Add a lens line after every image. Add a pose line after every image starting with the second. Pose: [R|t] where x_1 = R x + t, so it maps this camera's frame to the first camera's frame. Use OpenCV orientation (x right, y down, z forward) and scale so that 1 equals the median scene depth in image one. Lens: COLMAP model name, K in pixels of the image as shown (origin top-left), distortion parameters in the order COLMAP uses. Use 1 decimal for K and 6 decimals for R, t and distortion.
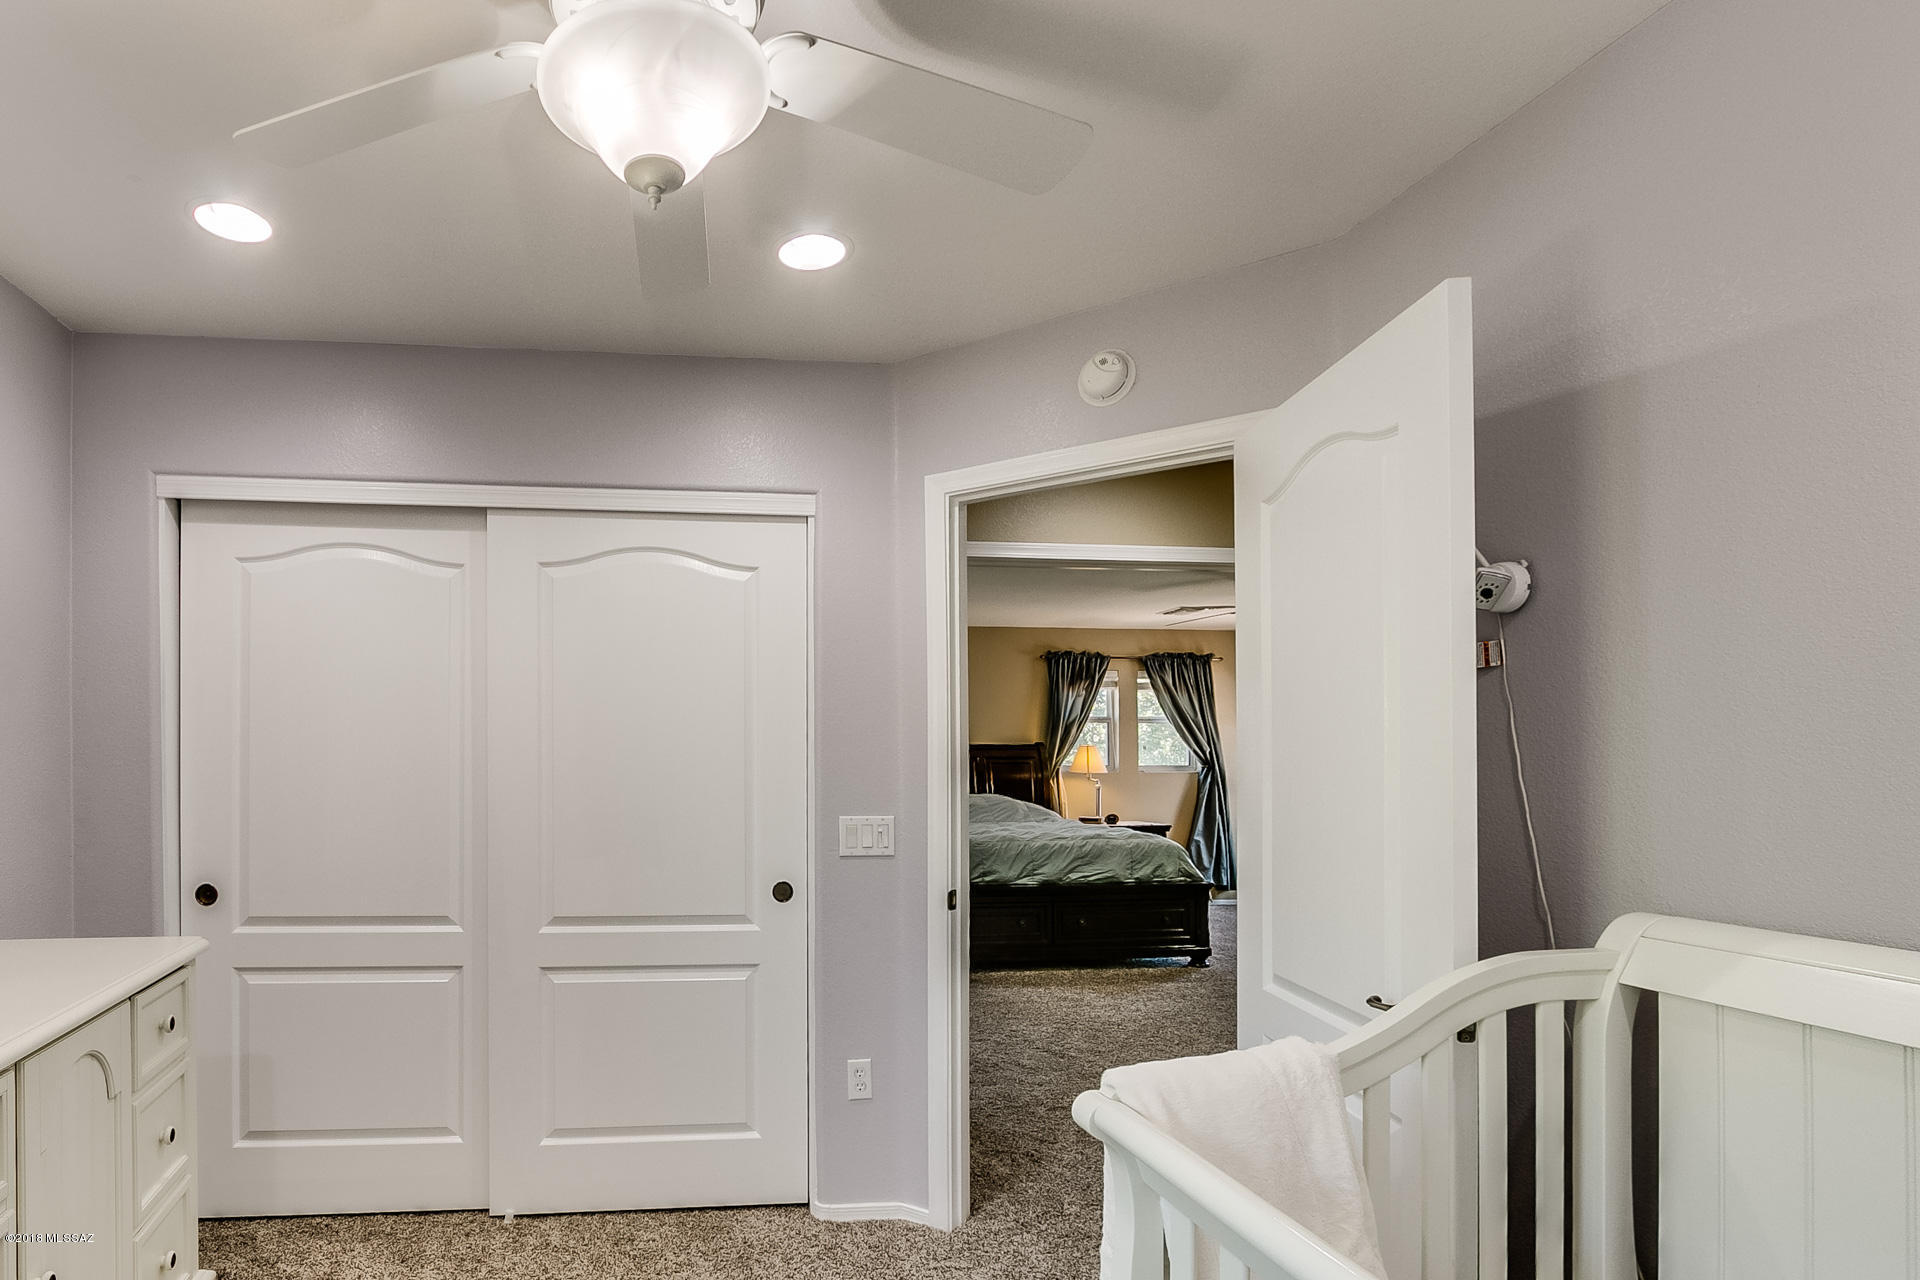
lens RADIAL K [[1016.2, 0, 959.9], [0, 1016.2, 747.2], [0, 0, 1]] dist [-0.011891, 0.000483]
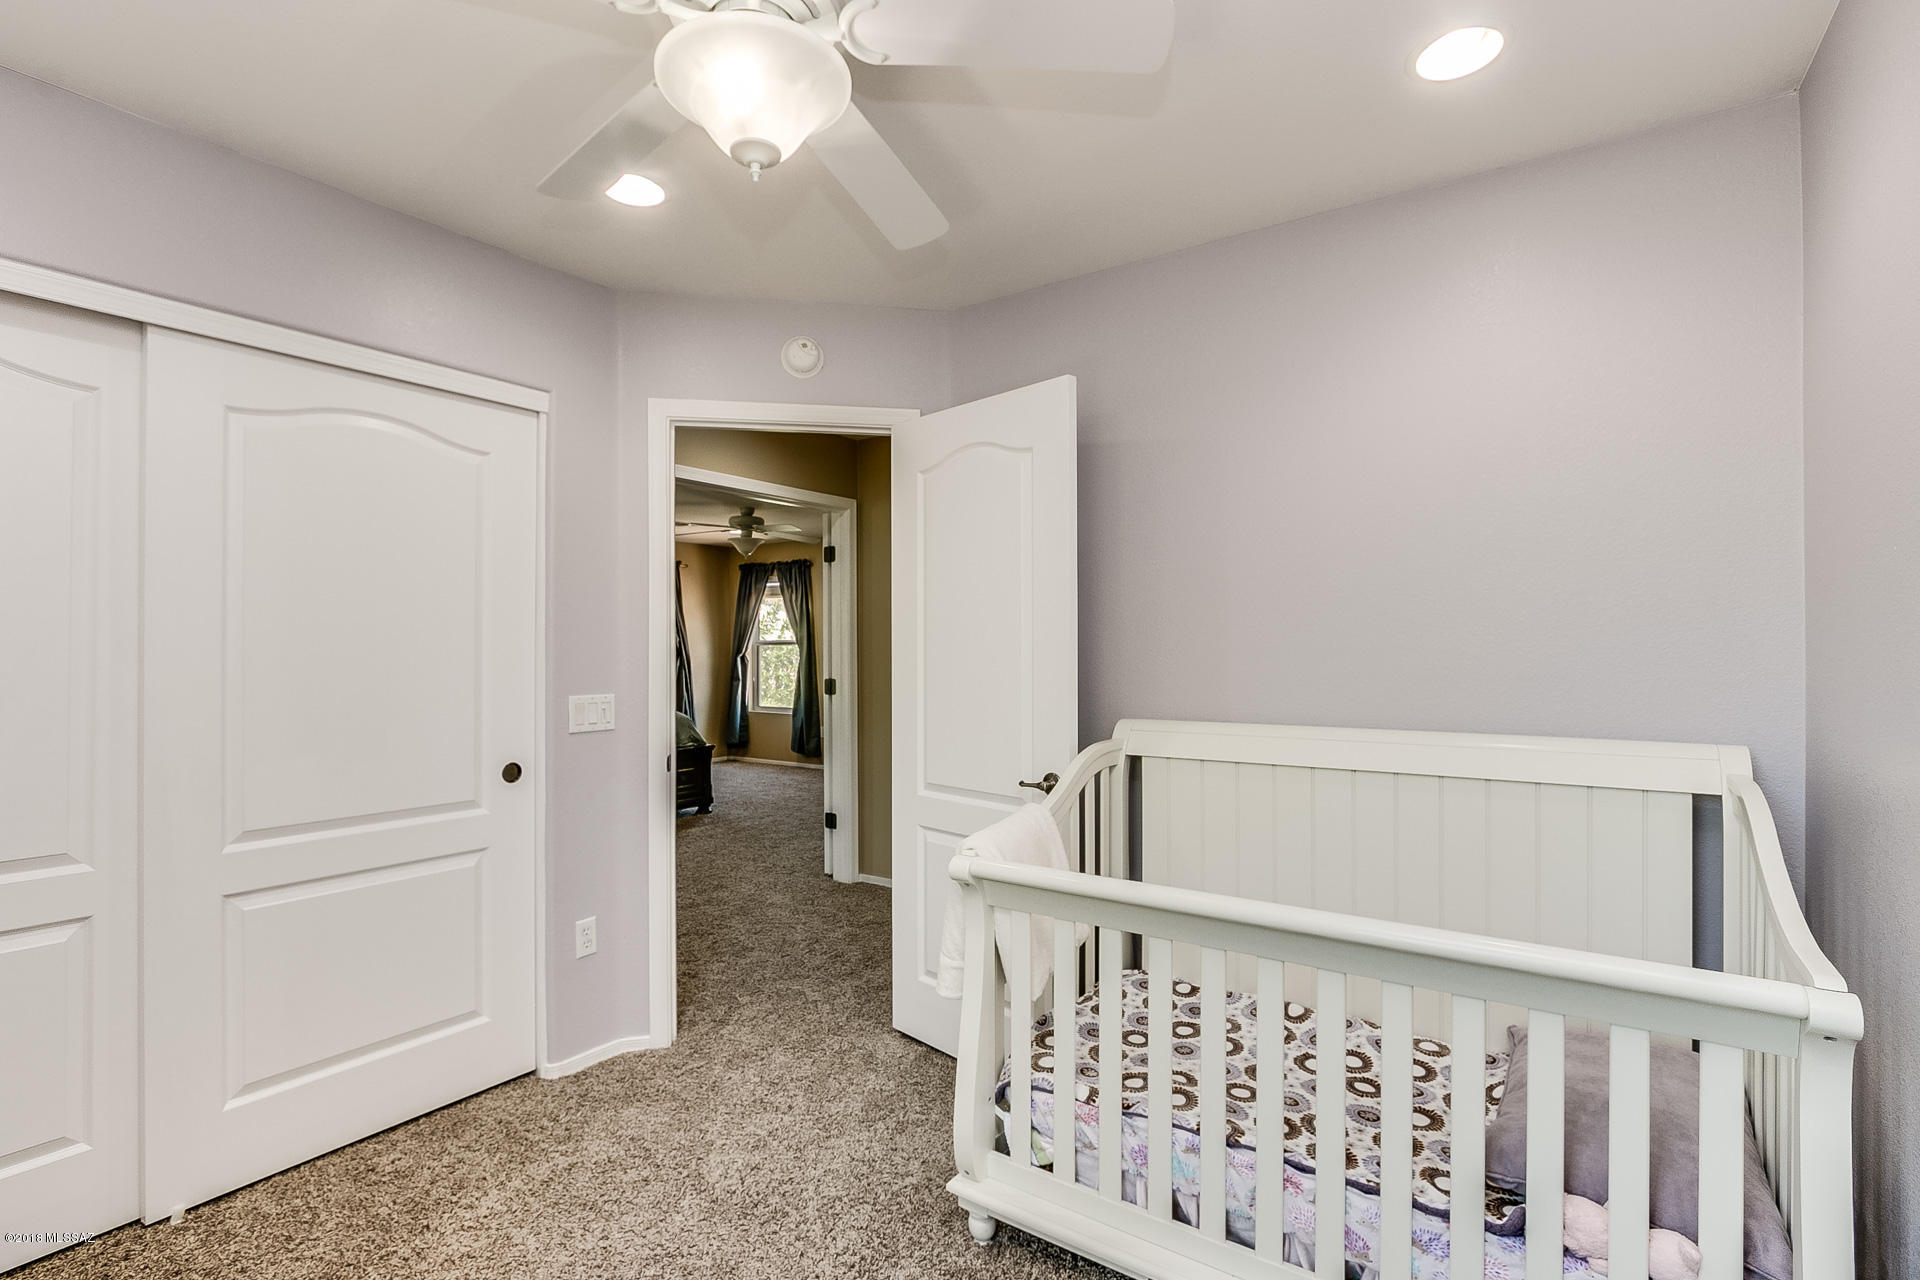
lens RADIAL K [[890.4, 0, 960.0], [0, 890.4, 640.0], [0, 0, 1]] dist [-0.001560, -0.000158]
pose [[0.655852, 0.003360, 0.754882, -0.563551], [-0.000441, 0.999992, -0.004068, 0.012081], [-0.754889, 0.002335, 0.655848, 0.070759]]
